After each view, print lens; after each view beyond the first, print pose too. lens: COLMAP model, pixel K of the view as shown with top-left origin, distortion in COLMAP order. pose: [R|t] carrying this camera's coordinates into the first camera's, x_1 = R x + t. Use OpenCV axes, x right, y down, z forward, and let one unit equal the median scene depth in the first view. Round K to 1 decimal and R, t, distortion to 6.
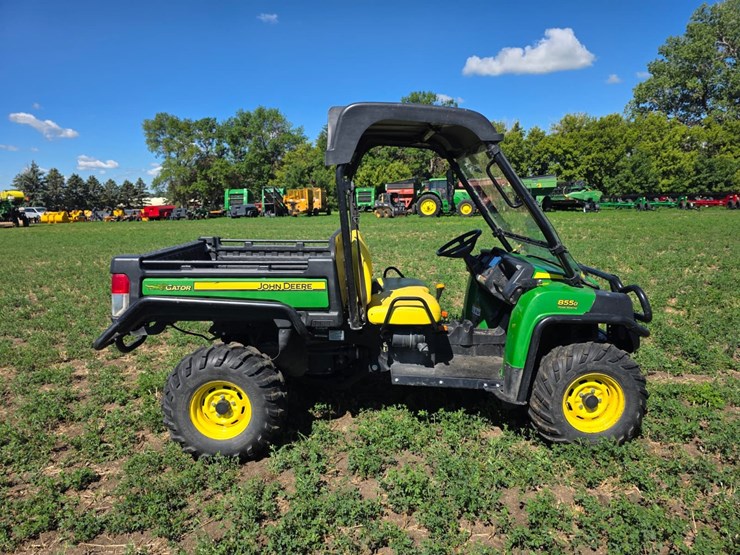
lens RADIAL K [[493.9, 0, 363.4], [0, 493.9, 282.2], [0, 0, 1]] dist [0.061416, -0.053307]
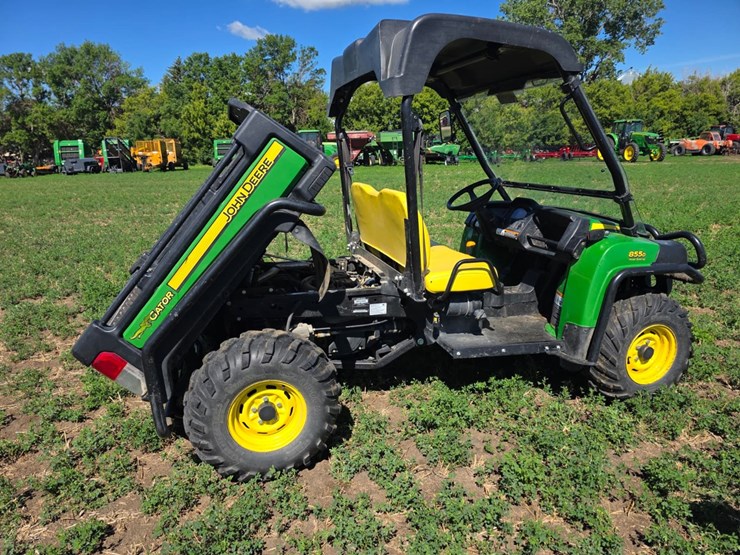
lens RADIAL K [[496.3, 0, 363.1], [0, 496.3, 289.4], [0, 0, 1]] dist [0.056459, -0.053544]
pose [[0.961399, -0.076211, 0.264394, -0.019574], [0.049158, 0.992991, 0.107478, -0.001175], [-0.270732, -0.090332, 0.958407, 0.012770]]
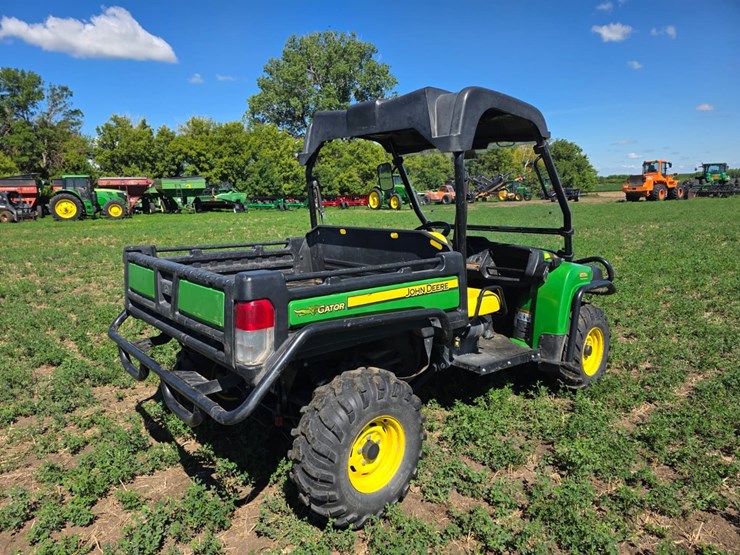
lens RADIAL K [[496.3, 0, 363.1], [0, 496.3, 289.4], [0, 0, 1]] dist [0.056459, -0.053544]
pose [[0.752832, -0.119129, 0.647343, -0.046013], [0.112804, 0.992286, 0.051423, -0.002756], [-0.648475, 0.034310, 0.760463, 0.023318]]
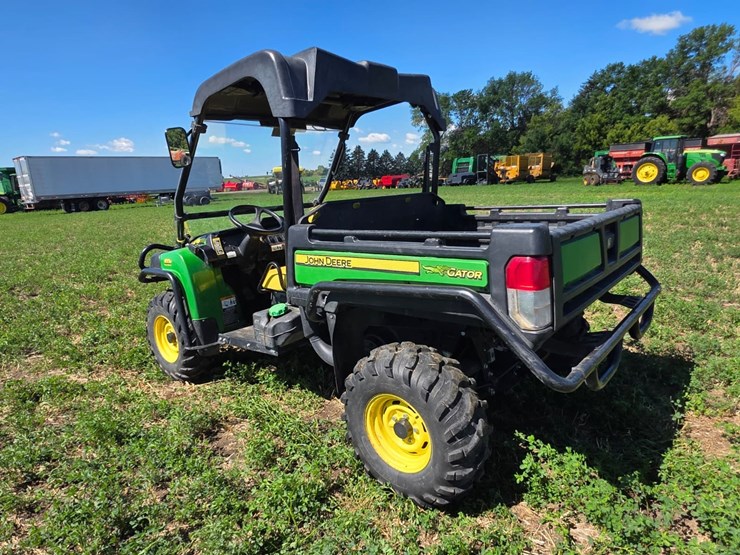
lens RADIAL K [[454.8, 0, 365.9], [0, 454.8, 284.2], [0, 0, 1]] dist [0.004525, -0.002209]
pose [[0.834167, 0.115538, -0.539273, 0.136699], [-0.067118, 0.991809, 0.108671, -0.015971], [0.547412, -0.054455, 0.835090, 0.085598]]
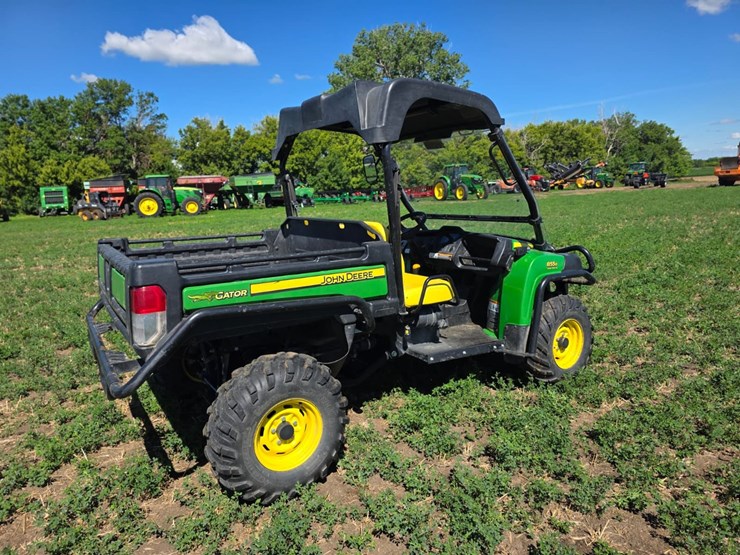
lens RADIAL K [[498.2, 0, 364.0], [0, 498.2, 280.4], [0, 0, 1]] dist [0.056843, -0.062528]
pose [[0.838454, -0.115806, 0.532526, -0.034912], [0.116860, 0.992637, 0.031871, -0.000618], [-0.532296, 0.035509, 0.845813, 0.012624]]
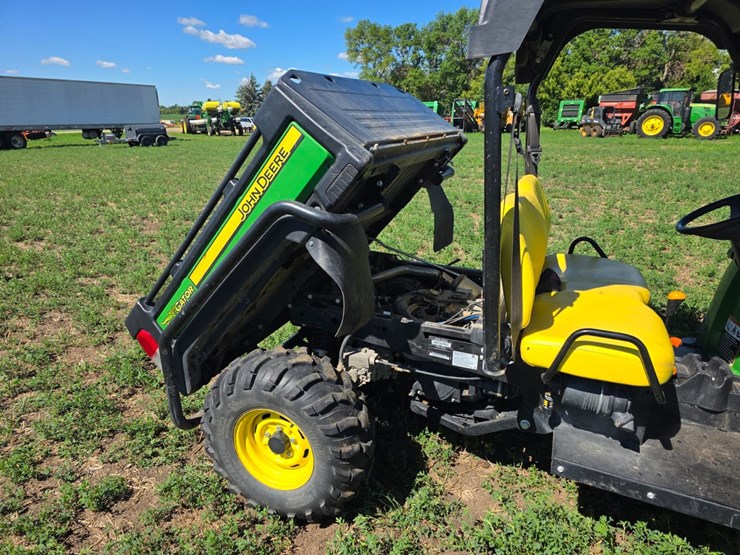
lens RADIAL K [[493.9, 0, 363.4], [0, 493.9, 282.2], [0, 0, 1]] dist [0.061416, -0.053307]
pose [[0.931627, 0.133662, -0.337942, 0.001409], [-0.077320, 0.981518, 0.175053, -0.005379], [0.355094, -0.136954, 0.924744, 0.026400]]
